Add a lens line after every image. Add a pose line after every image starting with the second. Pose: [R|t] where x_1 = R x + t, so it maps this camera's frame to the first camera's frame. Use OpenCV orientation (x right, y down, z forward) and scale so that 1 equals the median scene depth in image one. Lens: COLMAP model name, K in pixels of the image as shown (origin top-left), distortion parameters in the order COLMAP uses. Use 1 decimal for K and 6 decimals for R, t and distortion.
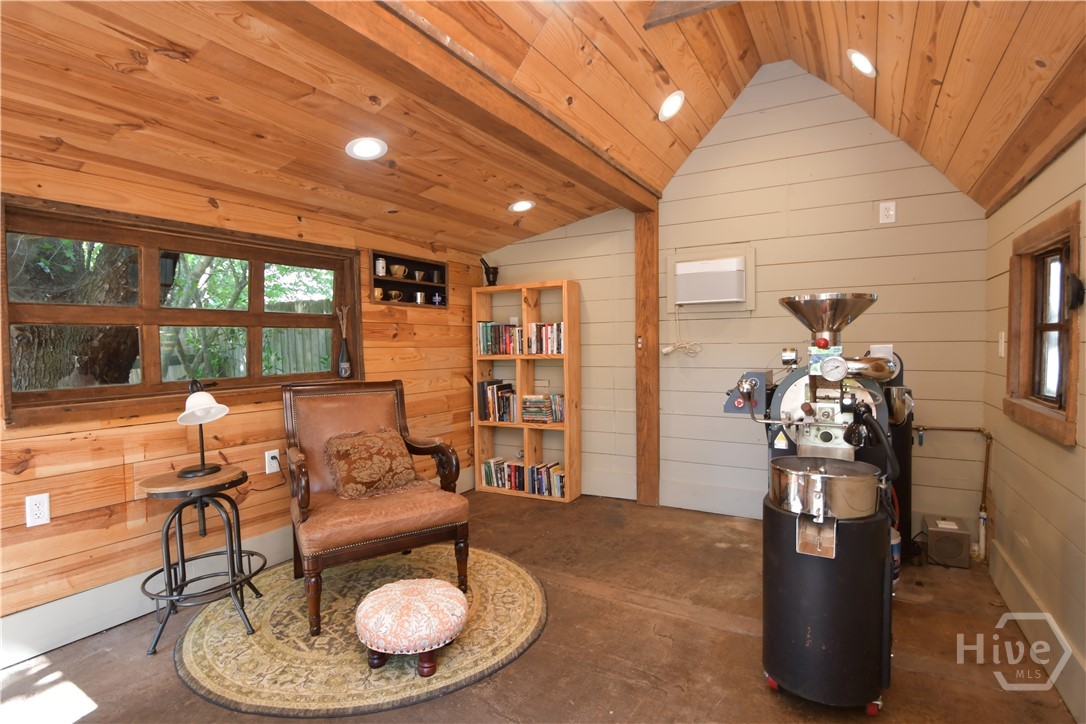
lens RADIAL K [[546.4, 0, 535.1], [0, 546.4, 362.0], [0, 0, 1]] dist [0.001398, -0.016890]
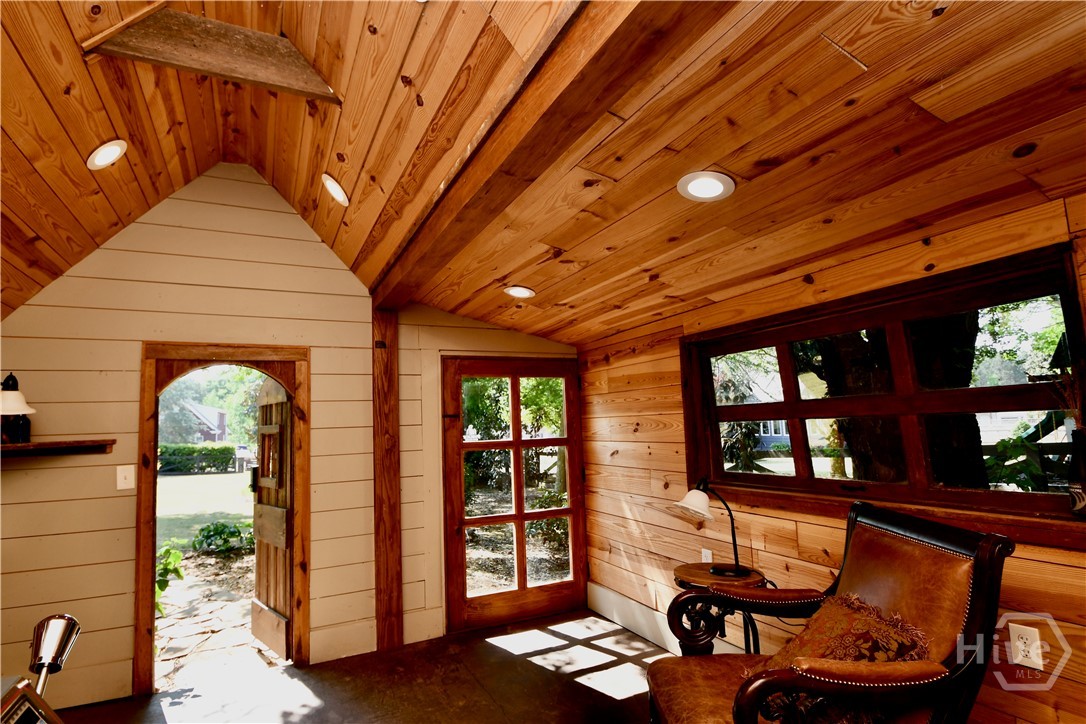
lens RADIAL K [[546.4, 0, 535.1], [0, 546.4, 362.0], [0, 0, 1]] dist [0.001398, -0.016890]
pose [[-0.539622, -0.065270, -0.839374, 0.409548], [0.013710, 0.996177, -0.086278, -0.092710], [0.841796, -0.058065, -0.536664, 1.163320]]
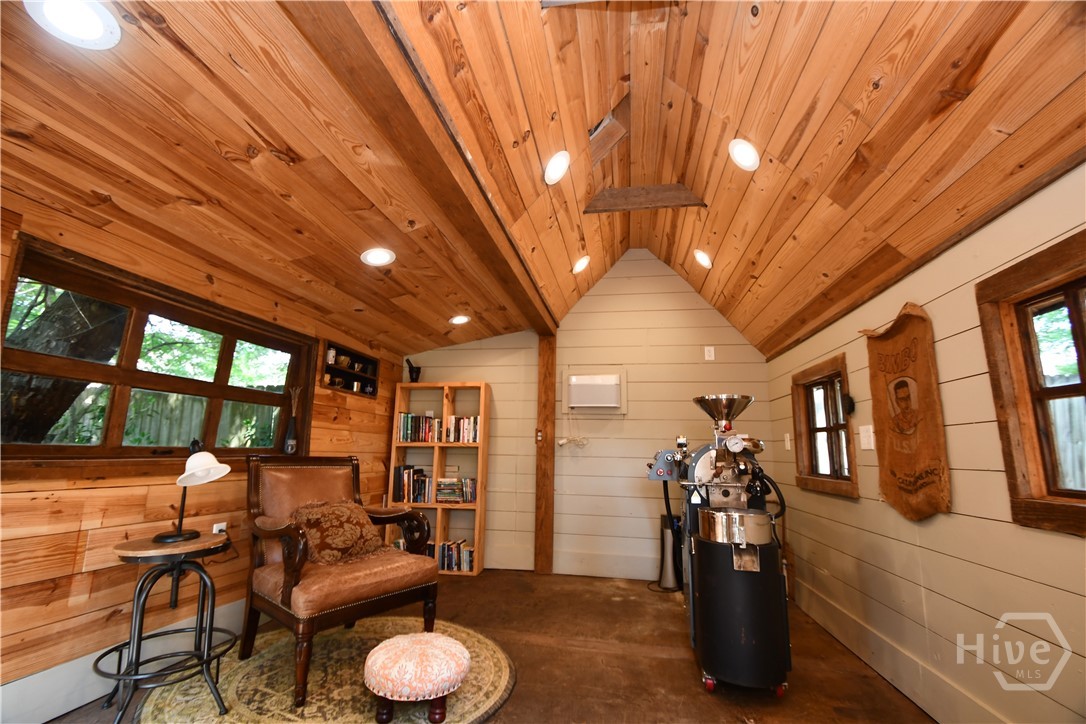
lens RADIAL K [[473.5, 0, 533.8], [0, 473.5, 365.6], [0, 0, 1]] dist [0.012935, -0.016033]
pose [[0.939483, 0.093810, 0.329501, -0.302263], [-0.021707, 0.976148, -0.216020, 0.066626], [-0.341907, 0.195795, 0.919110, -0.045310]]
